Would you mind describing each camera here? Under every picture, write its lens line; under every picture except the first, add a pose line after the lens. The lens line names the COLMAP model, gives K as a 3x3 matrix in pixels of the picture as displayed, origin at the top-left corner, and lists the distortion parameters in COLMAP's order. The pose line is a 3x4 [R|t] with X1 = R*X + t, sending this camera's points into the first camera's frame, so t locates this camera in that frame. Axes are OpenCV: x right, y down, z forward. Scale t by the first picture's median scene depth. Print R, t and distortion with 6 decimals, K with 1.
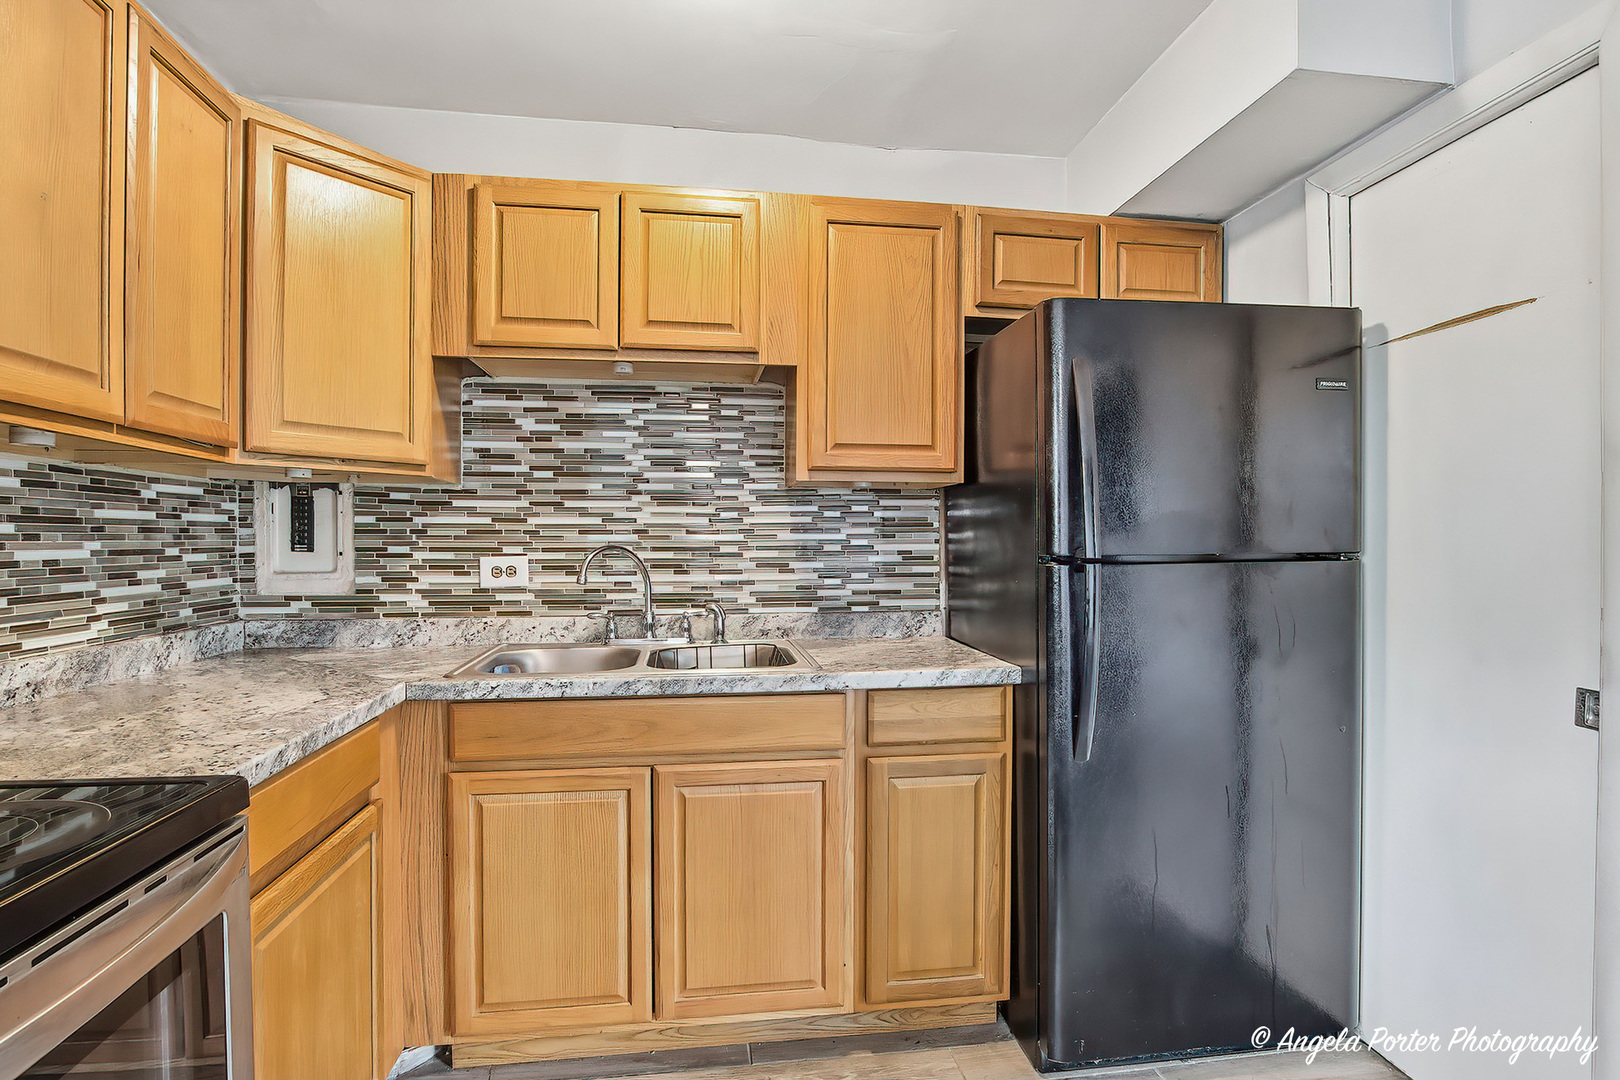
lens RADIAL K [[865.6, 0, 826.2], [0, 865.6, 538.3], [0, 0, 1]] dist [-0.002691, 0.000463]
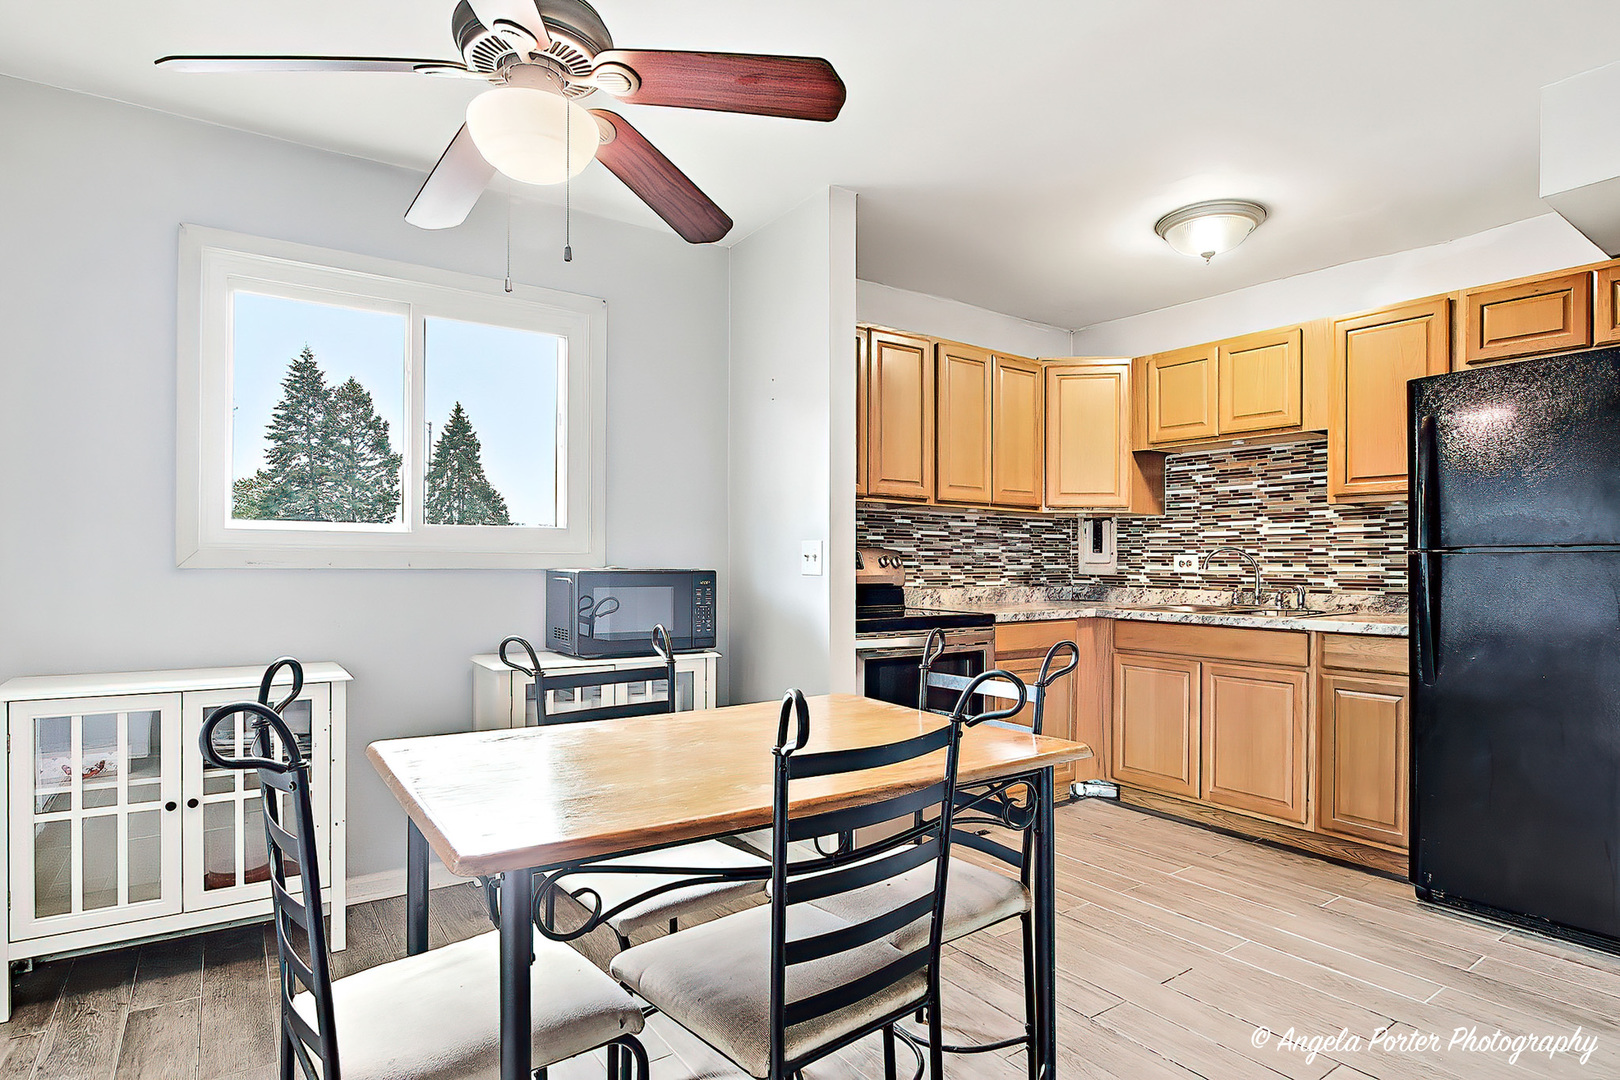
lens RADIAL K [[865.6, 0, 813.7], [0, 865.6, 554.7], [0, 0, 1]] dist [-0.002691, 0.000463]
pose [[0.456354, -0.003023, -0.889793, 0.861380], [-0.003575, 0.999980, -0.005232, 0.032807], [0.889791, 0.005569, 0.456334, -0.483481]]
